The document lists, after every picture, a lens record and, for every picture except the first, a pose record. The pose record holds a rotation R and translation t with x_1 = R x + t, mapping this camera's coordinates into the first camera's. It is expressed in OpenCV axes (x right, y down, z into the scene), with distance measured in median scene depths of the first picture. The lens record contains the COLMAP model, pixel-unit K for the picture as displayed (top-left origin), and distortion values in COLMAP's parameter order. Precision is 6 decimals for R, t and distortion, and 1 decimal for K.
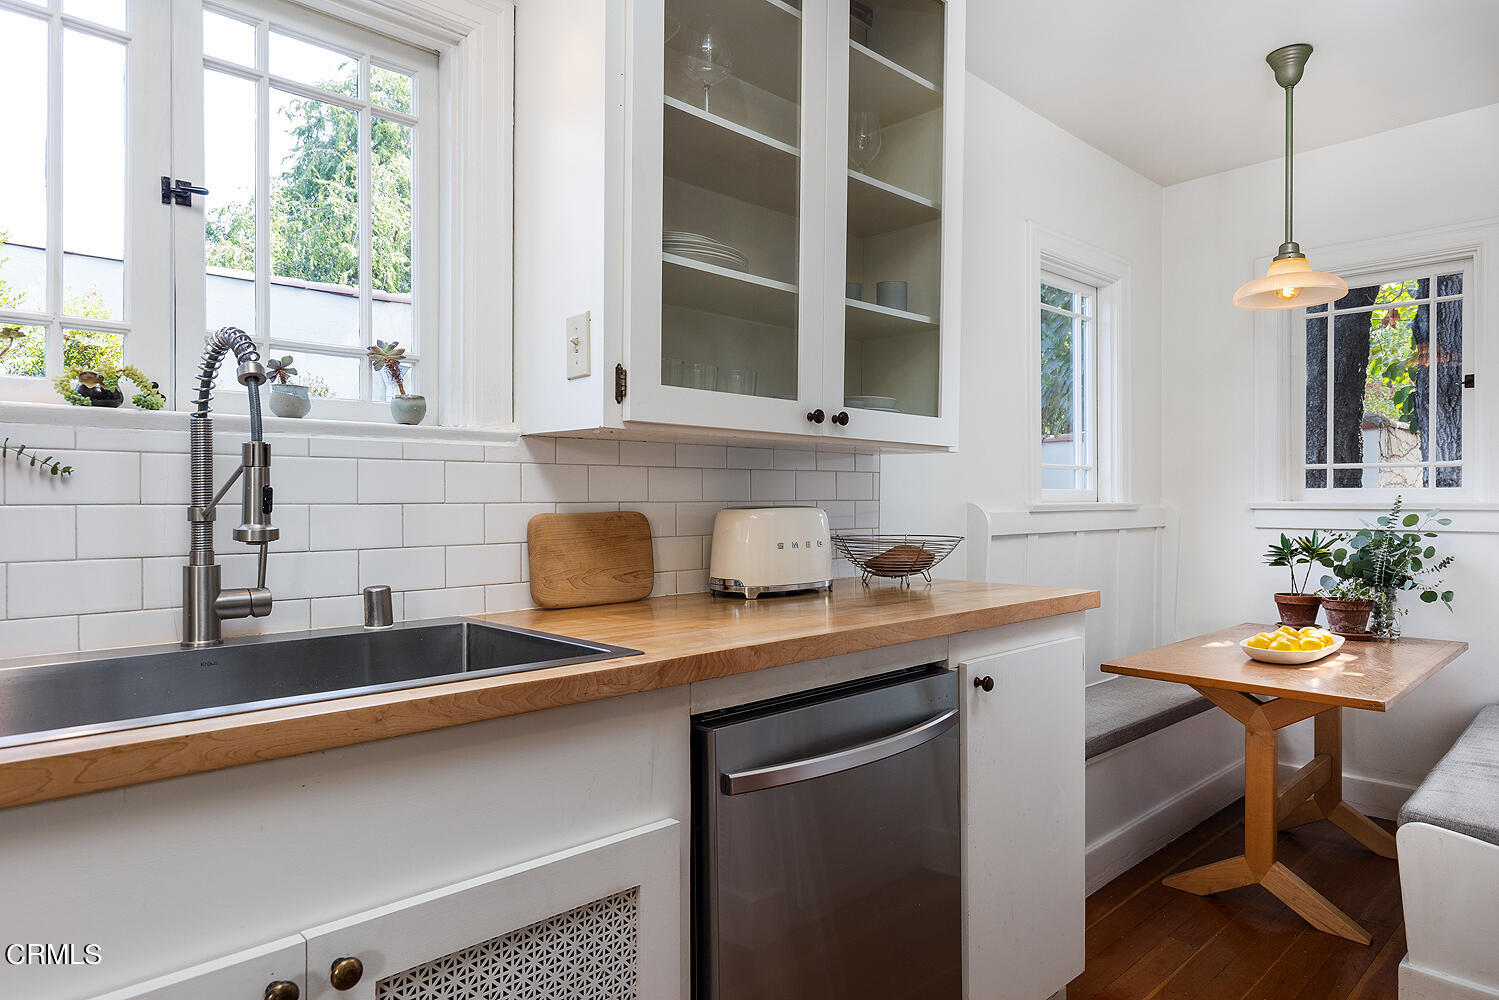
lens RADIAL K [[900.5, 0, 757.2], [0, 900.5, 503.7], [0, 0, 1]] dist [0.003415, -0.003639]
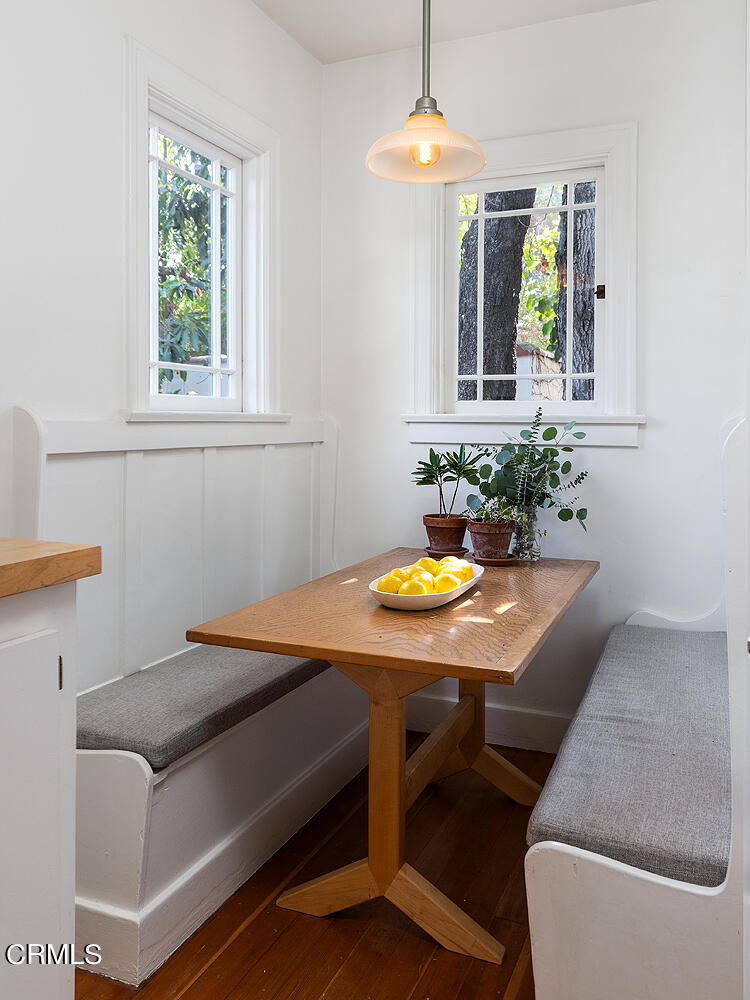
lens RADIAL K [[798.8, 0, 367.6], [0, 798.8, 417.7], [0, 0, 1]] dist [0.007832, -0.004488]
pose [[0.923606, 0.009489, 0.383225, 0.226466], [-0.005855, 0.999926, -0.010650, 0.011643], [-0.383297, 0.007593, 0.923594, 0.298303]]
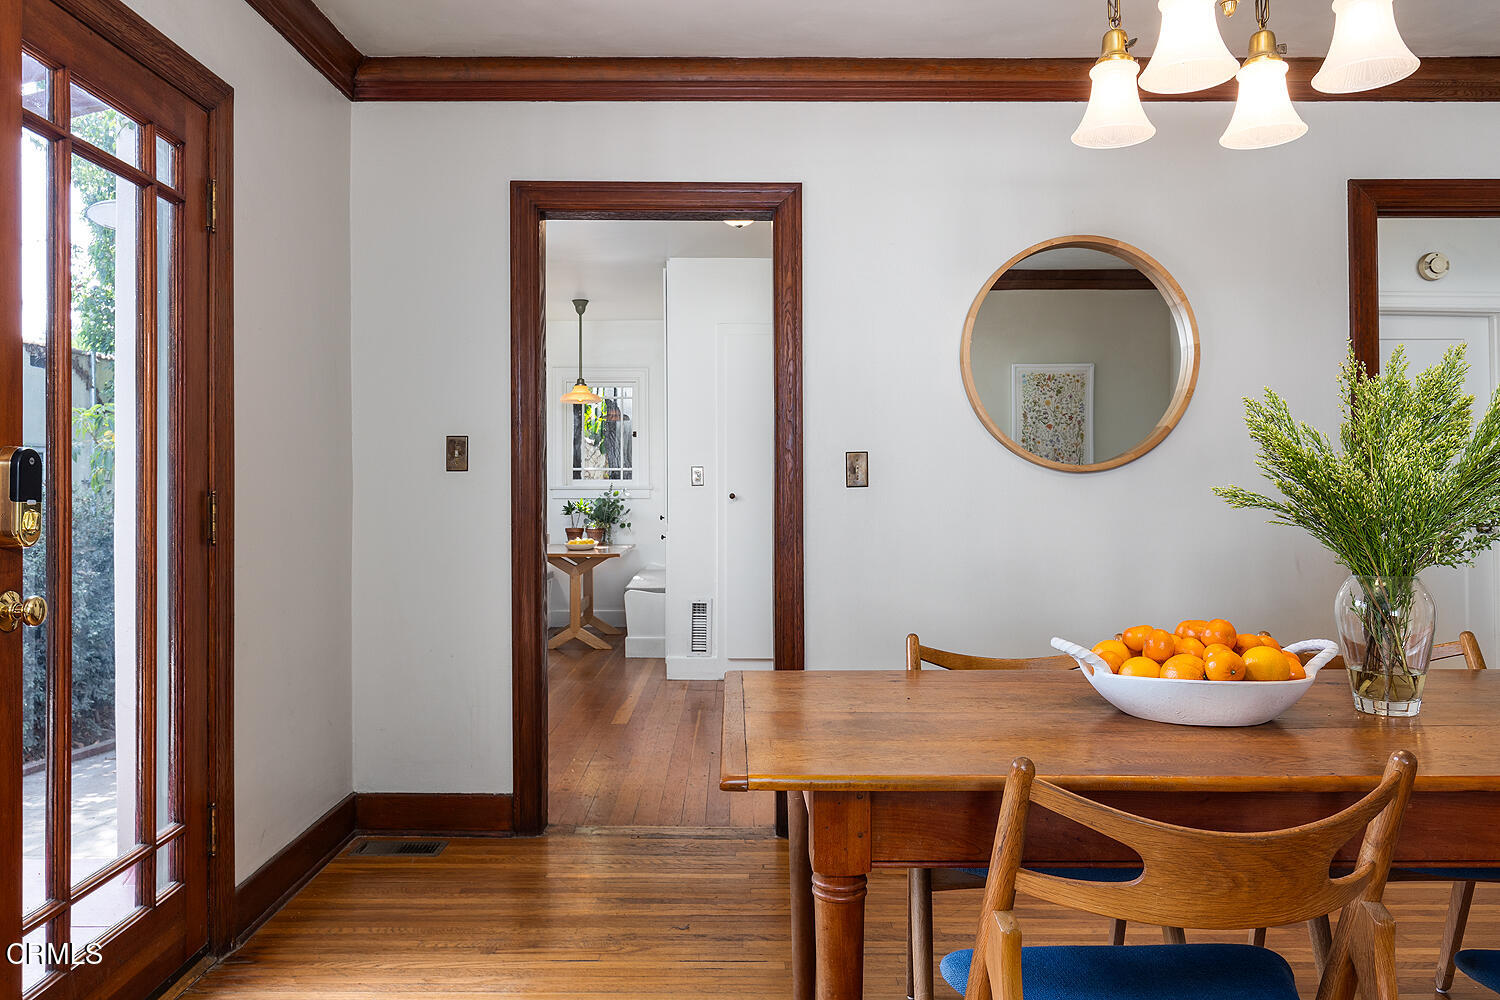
lens RADIAL K [[1056.3, 0, 749.0], [0, 1056.3, 496.0], [0, 0, 1]] dist [-0.003816, -0.003469]
pose [[0.686781, -0.004225, 0.726852, -1.005667], [0.002689, 0.999991, 0.003273, 0.015898], [-0.726860, -0.000294, 0.686786, -1.105769]]
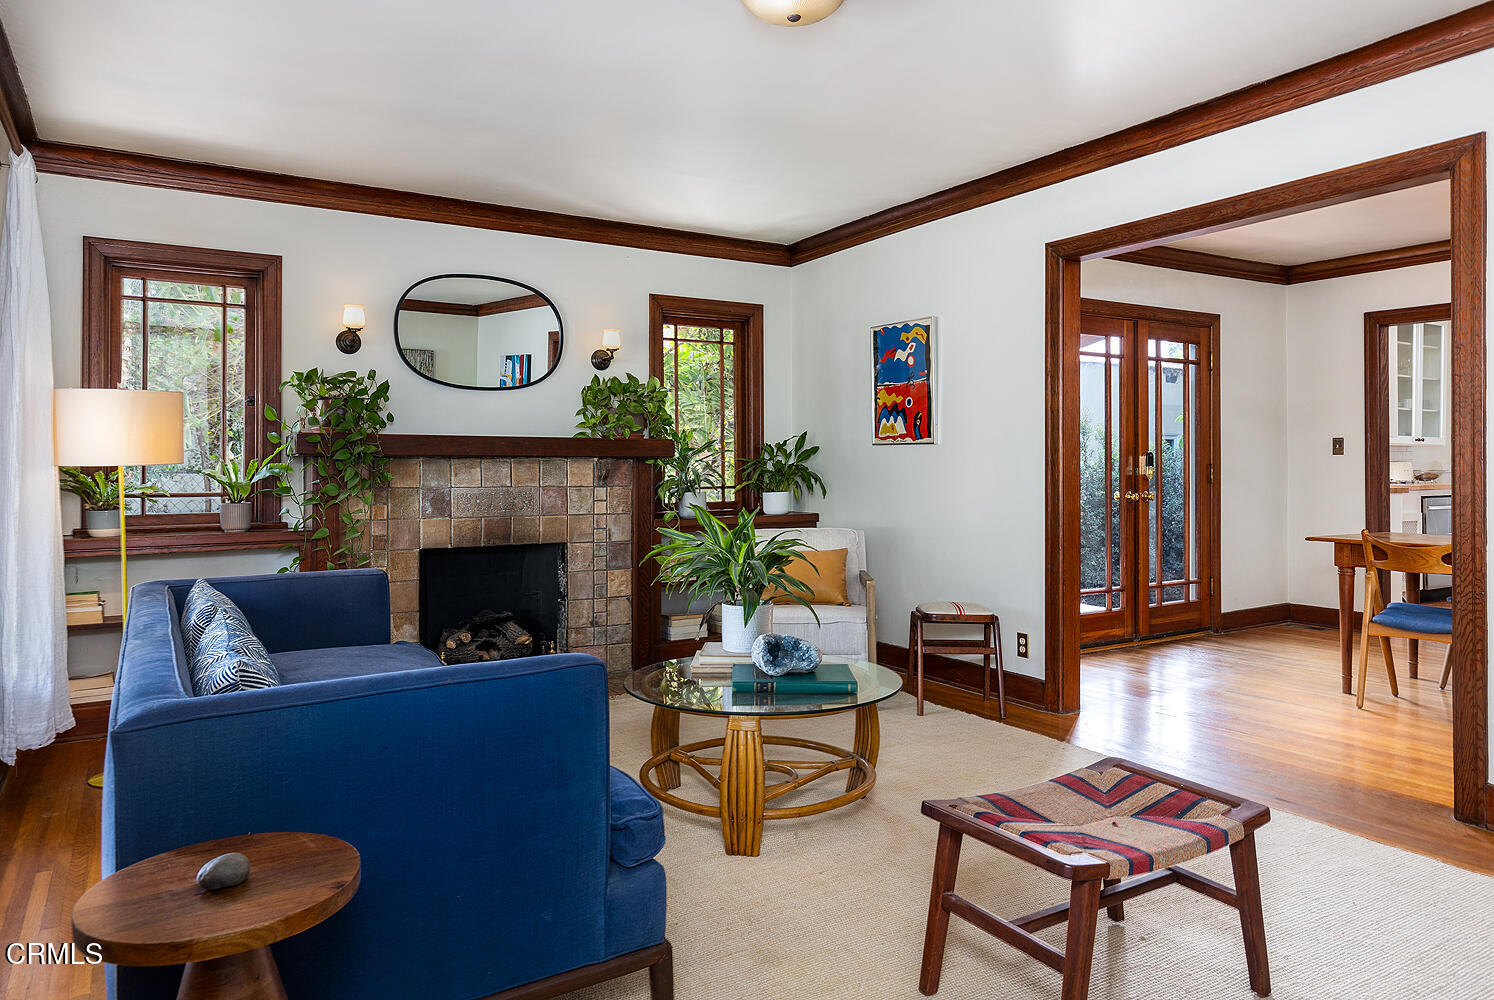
lens RADIAL K [[992.2, 0, 748.2], [0, 992.2, 450.7], [0, 0, 1]] dist [-0.000243, -0.006966]
pose [[0.979279, -0.002994, -0.202494, -1.228413], [-0.000685, 0.999836, -0.018097, 0.023726], [0.202515, 0.017861, 0.979116, -2.459353]]
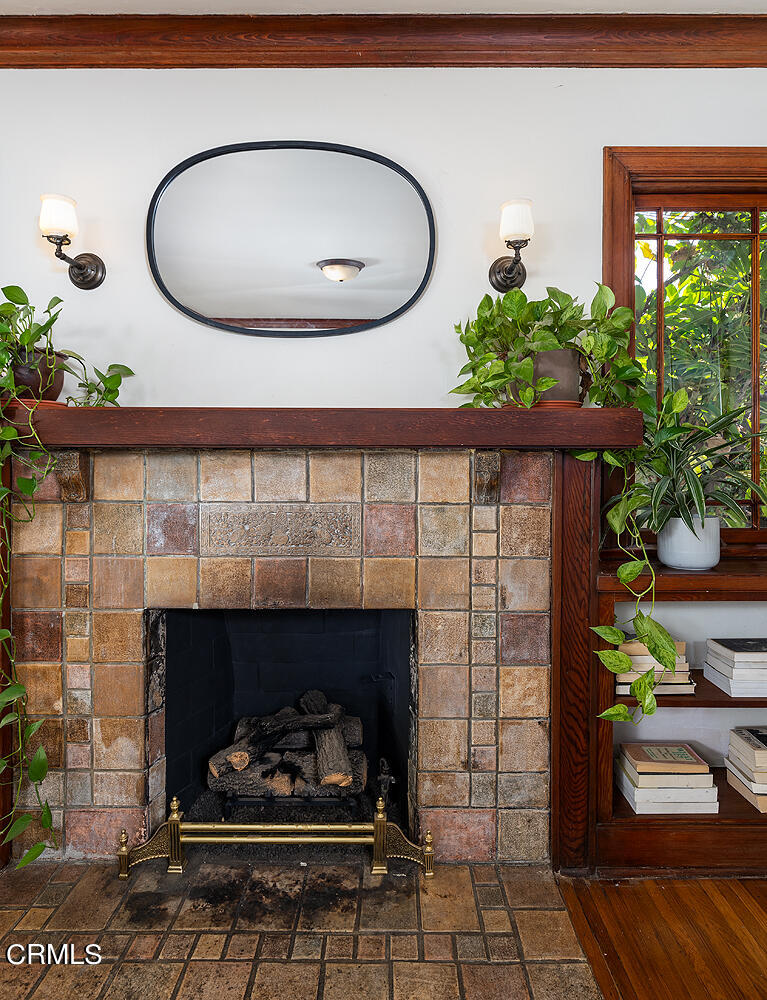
lens RADIAL K [[564.8, 0, 392.9], [0, 564.8, 464.3], [0, 0, 1]] dist [-0.001575, -0.002168]
pose [[0.718229, 0.013478, -0.695676, -1.517392], [-0.004186, 0.999878, 0.015050, 0.012417], [0.695794, -0.007897, 0.718198, -1.316991]]
